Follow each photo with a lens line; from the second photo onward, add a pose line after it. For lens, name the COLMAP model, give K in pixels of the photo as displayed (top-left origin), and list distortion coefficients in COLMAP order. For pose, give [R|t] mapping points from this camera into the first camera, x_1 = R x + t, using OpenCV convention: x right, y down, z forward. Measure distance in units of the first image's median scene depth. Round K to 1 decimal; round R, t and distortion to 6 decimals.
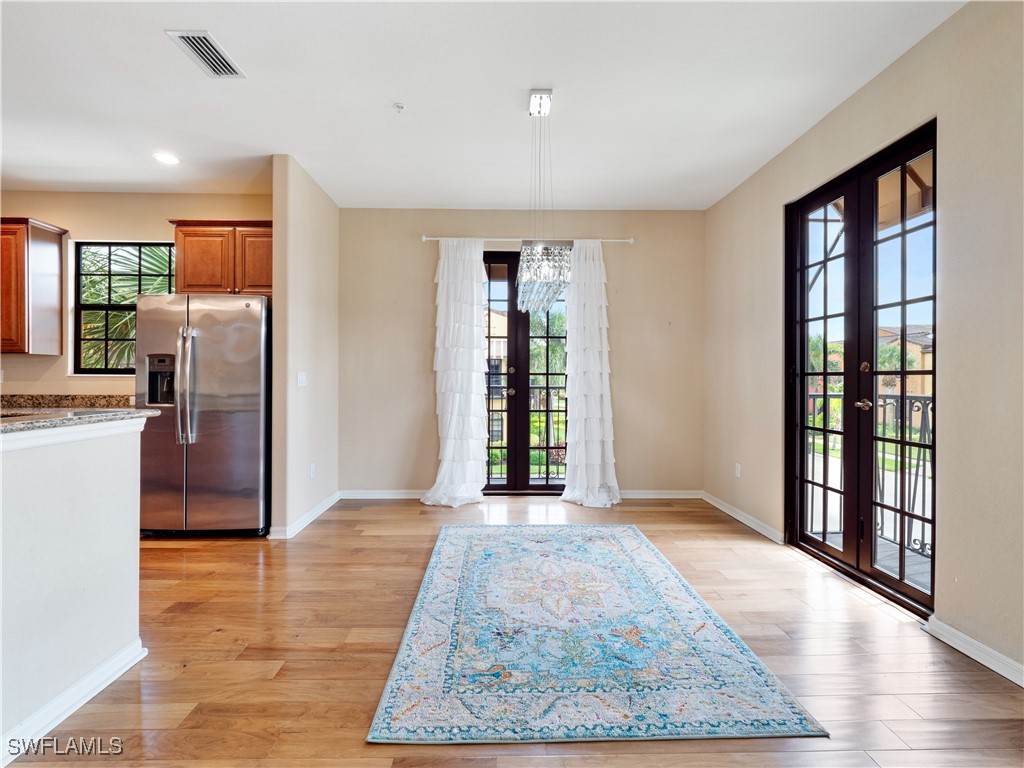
lens RADIAL K [[460.3, 0, 507.2], [0, 460.3, 378.4], [0, 0, 1]] dist [-0.004139, -0.000904]
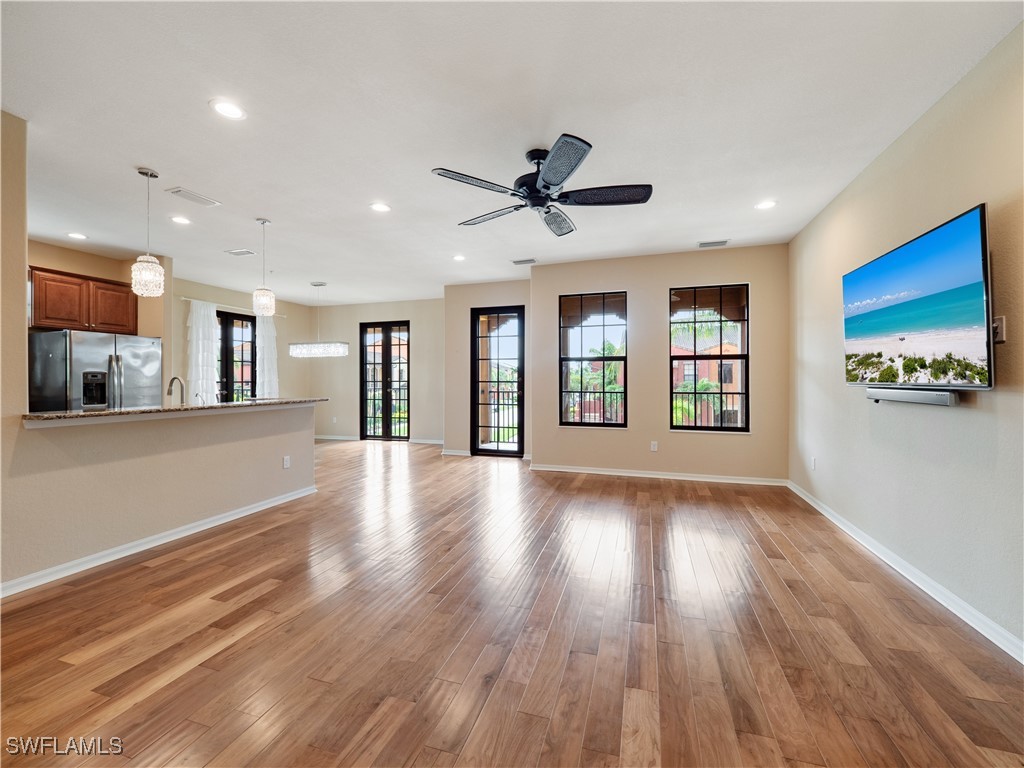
lens RADIAL K [[434.2, 0, 513.4], [0, 434.2, 374.9], [0, 0, 1]] dist [0.007884, -0.006943]
pose [[0.317399, 0.006233, 0.948272, -1.429477], [0.007263, 0.999933, -0.009004, -0.016564], [-0.948264, 0.009745, 0.317333, -0.658168]]
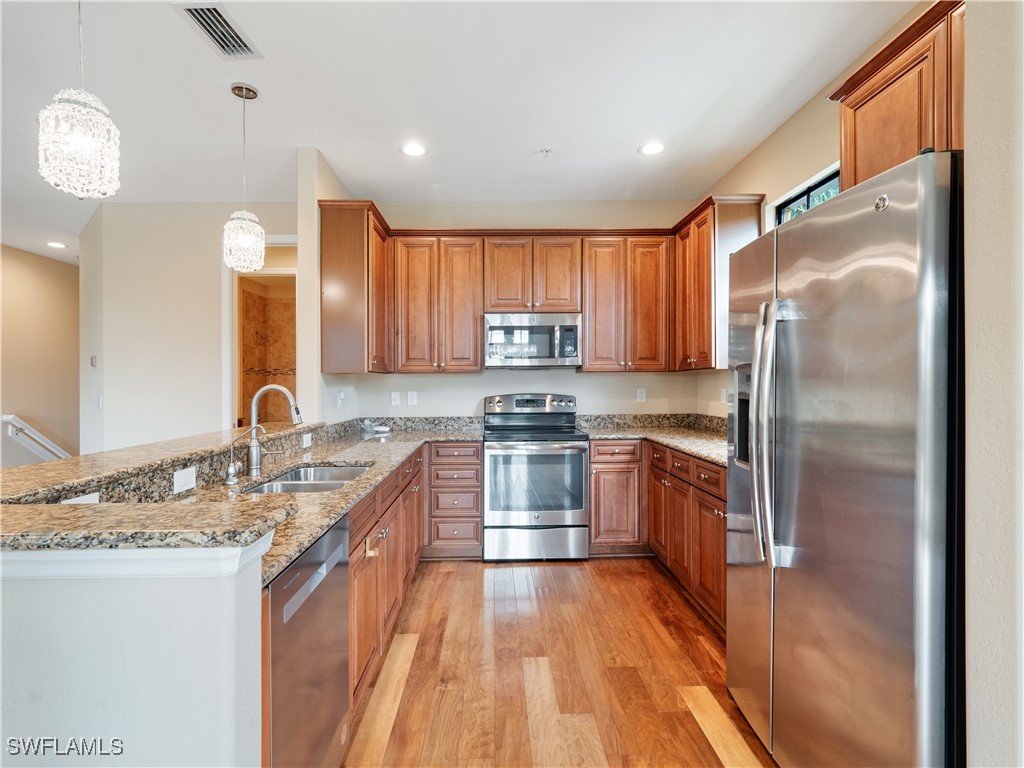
lens RADIAL K [[505.4, 0, 510.9], [0, 505.4, 385.0], [0, 0, 1]] dist [0.008566, -0.008319]
pose [[0.007567, -0.002841, -0.999967, -0.178001], [0.005465, 0.999981, -0.002800, -0.025638], [0.999956, -0.005444, 0.007582, 0.627807]]
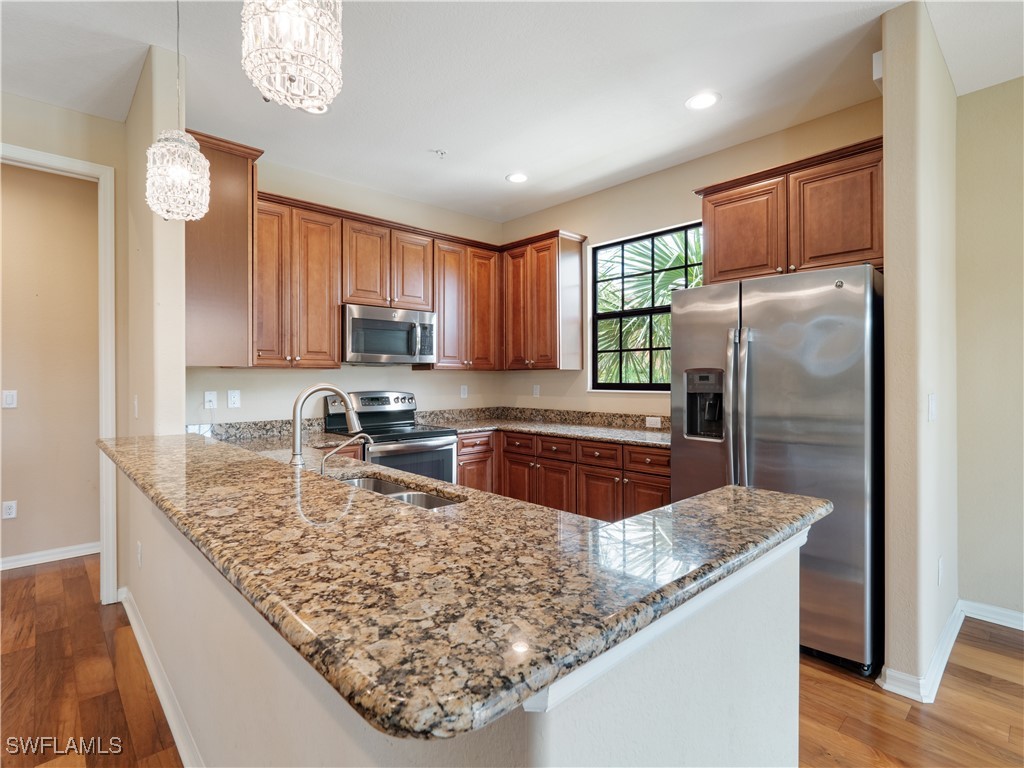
lens RADIAL K [[505.4, 0, 507.2], [0, 505.4, 380.8], [0, 0, 1]] dist [0.008566, -0.008319]
pose [[0.659084, -0.002670, -0.752064, -0.304305], [0.005314, 0.999985, 0.001107, -0.030912], [0.752050, -0.004726, 0.659089, 0.203219]]
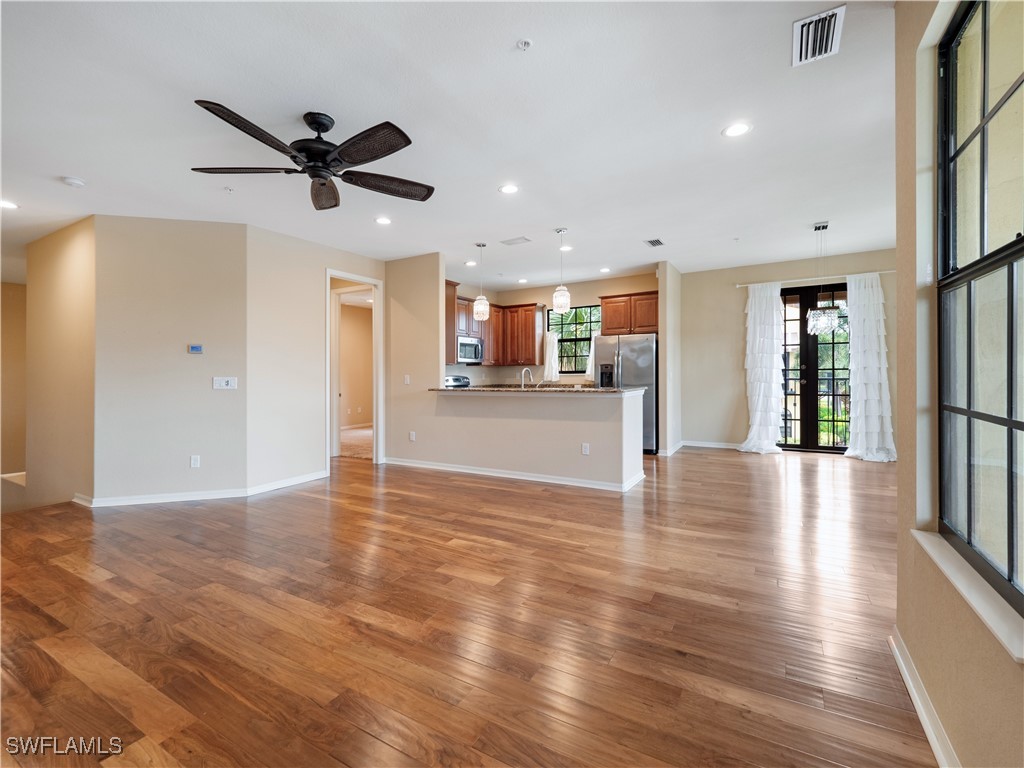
lens RADIAL K [[466.6, 0, 503.6], [0, 466.6, 383.0], [0, 0, 1]] dist [0.010515, -0.002172]
pose [[0.847286, -0.005282, -0.531111, -0.008291], [0.015692, 0.999763, 0.015090, -0.005243], [0.530905, -0.021120, 0.847168, -0.930613]]
